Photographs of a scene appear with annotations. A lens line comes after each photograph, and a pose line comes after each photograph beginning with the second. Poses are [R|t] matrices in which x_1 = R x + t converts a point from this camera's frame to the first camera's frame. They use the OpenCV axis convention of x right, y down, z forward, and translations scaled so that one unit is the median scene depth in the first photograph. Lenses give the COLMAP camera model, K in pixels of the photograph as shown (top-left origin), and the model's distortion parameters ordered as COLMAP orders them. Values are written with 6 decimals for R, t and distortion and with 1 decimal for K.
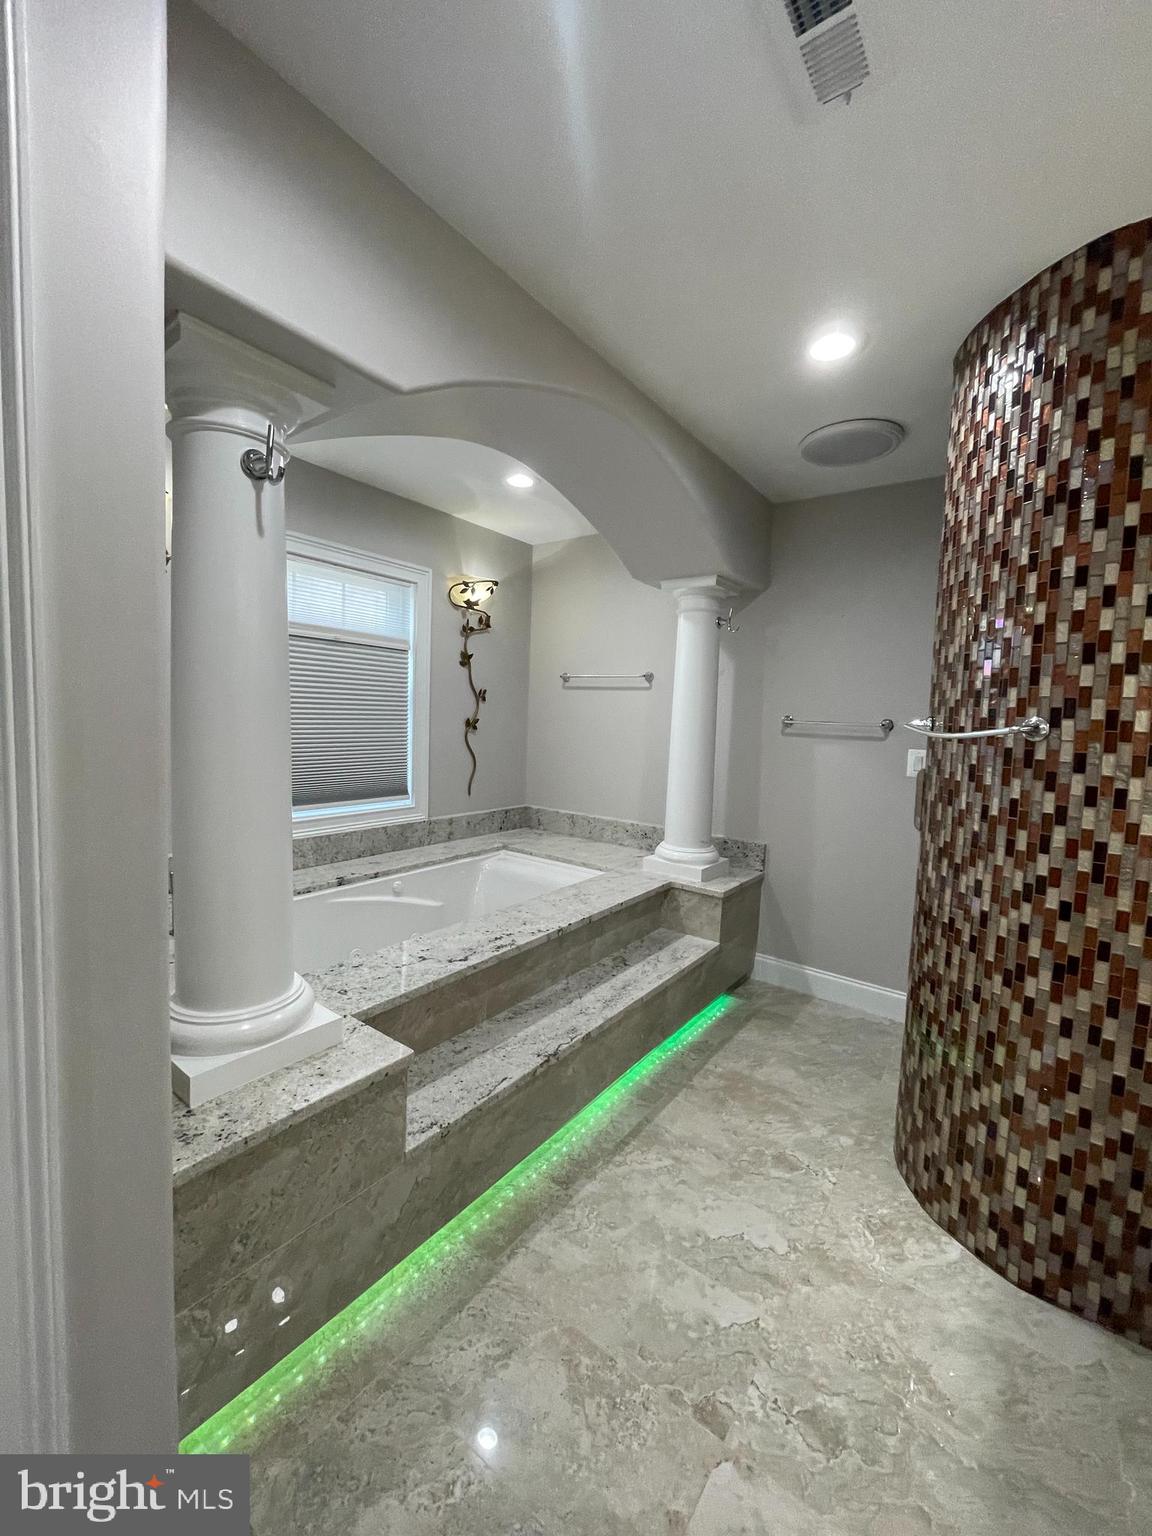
lens RADIAL K [[615.6, 0, 577.7], [0, 615.6, 758.8], [0, 0, 1]] dist [-0.002109, -0.000463]
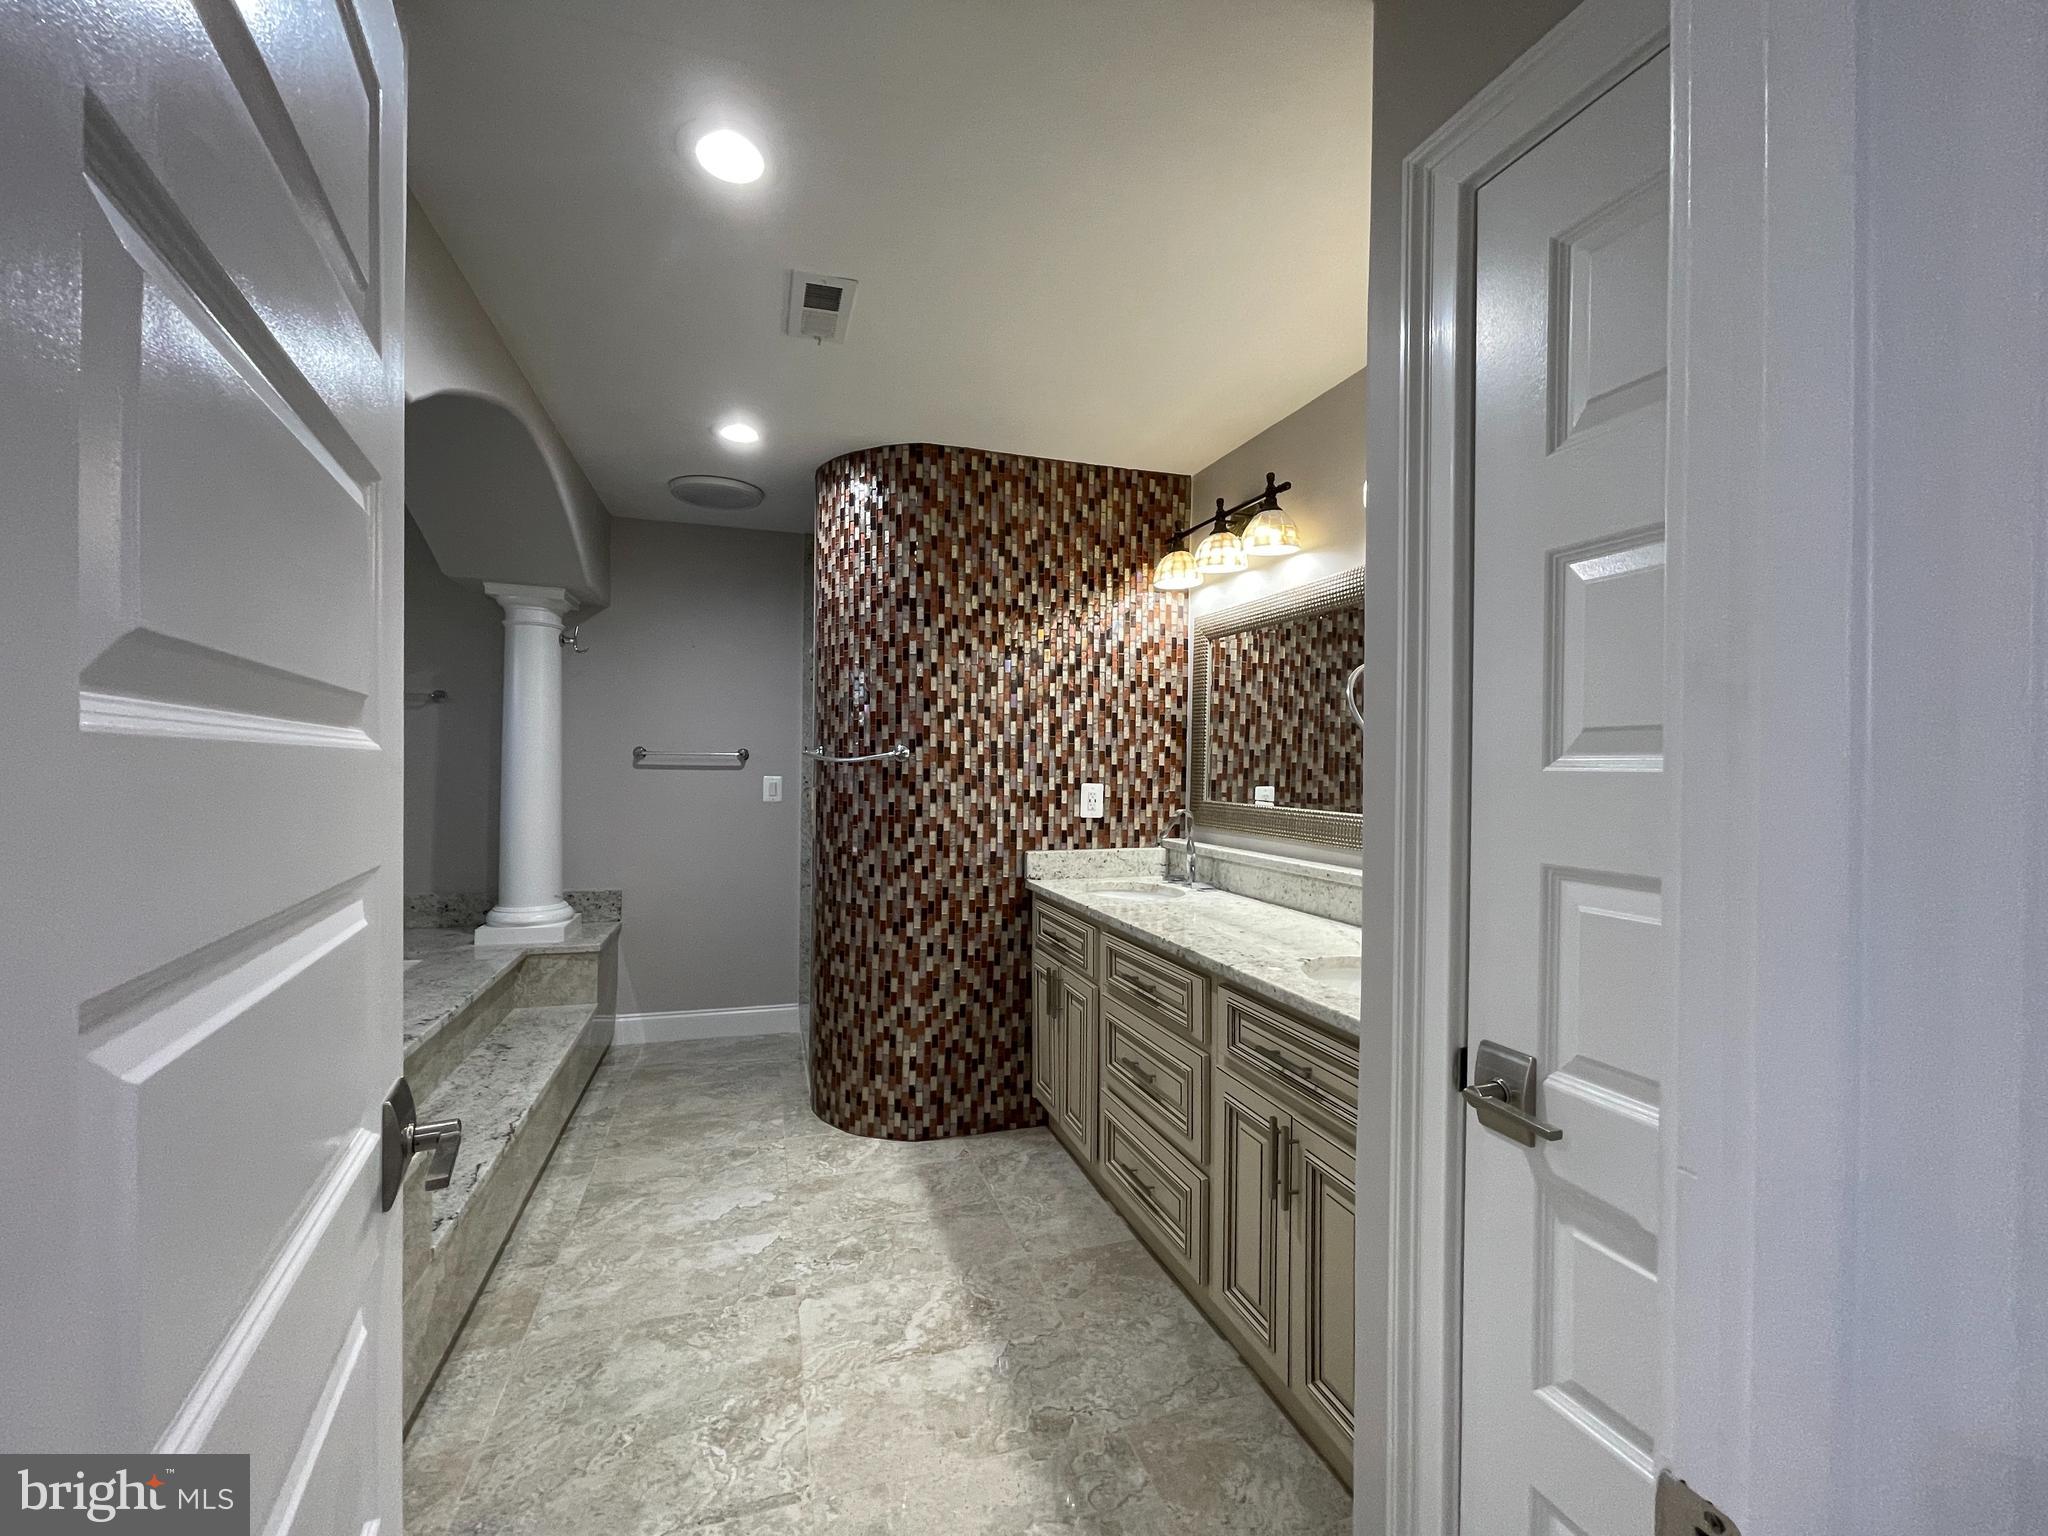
lens RADIAL K [[820.8, 0, 1019.9], [0, 820.8, 766.4], [0, 0, 1]] dist [-0.002109, -0.000463]
pose [[0.586835, -0.032062, 0.809071, -0.672478], [0.065896, 0.997792, -0.008255, 0.017031], [-0.807021, 0.058159, 0.587652, -0.381036]]
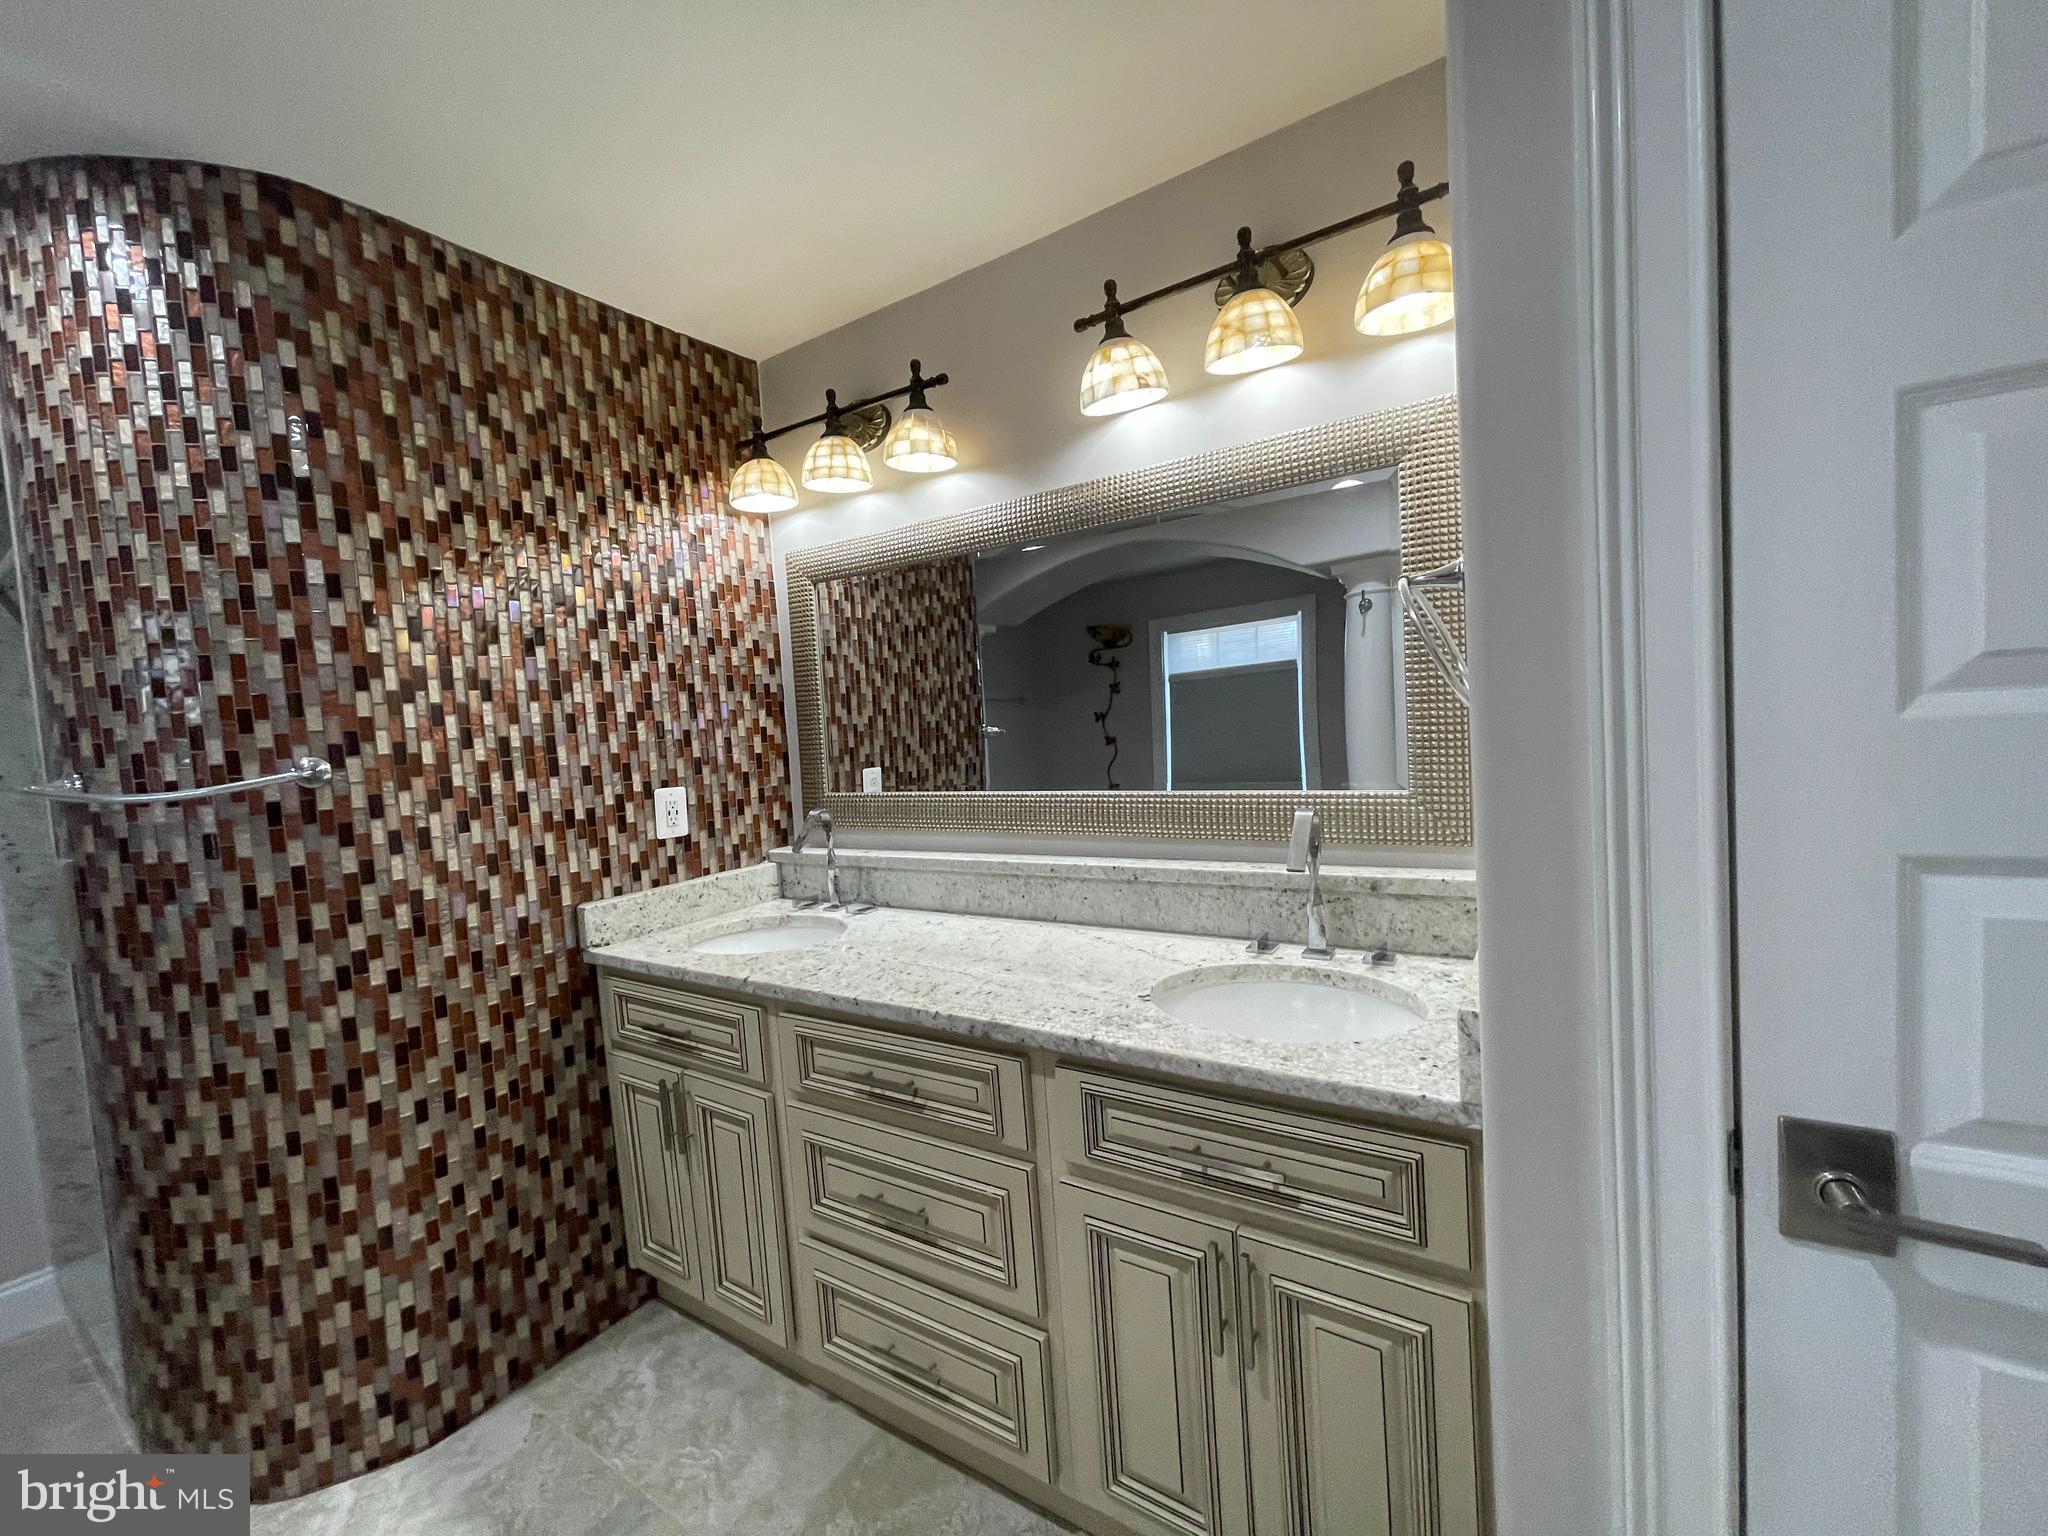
lens RADIAL K [[820.8, 0, 1017.9], [0, 820.8, 769.0], [0, 0, 1]] dist [-0.002109, -0.000463]
pose [[-0.047932, -0.089779, 0.994808, -0.329550], [0.131152, 0.986764, 0.095372, -0.033770], [-0.990203, 0.135043, -0.035522, 0.142435]]
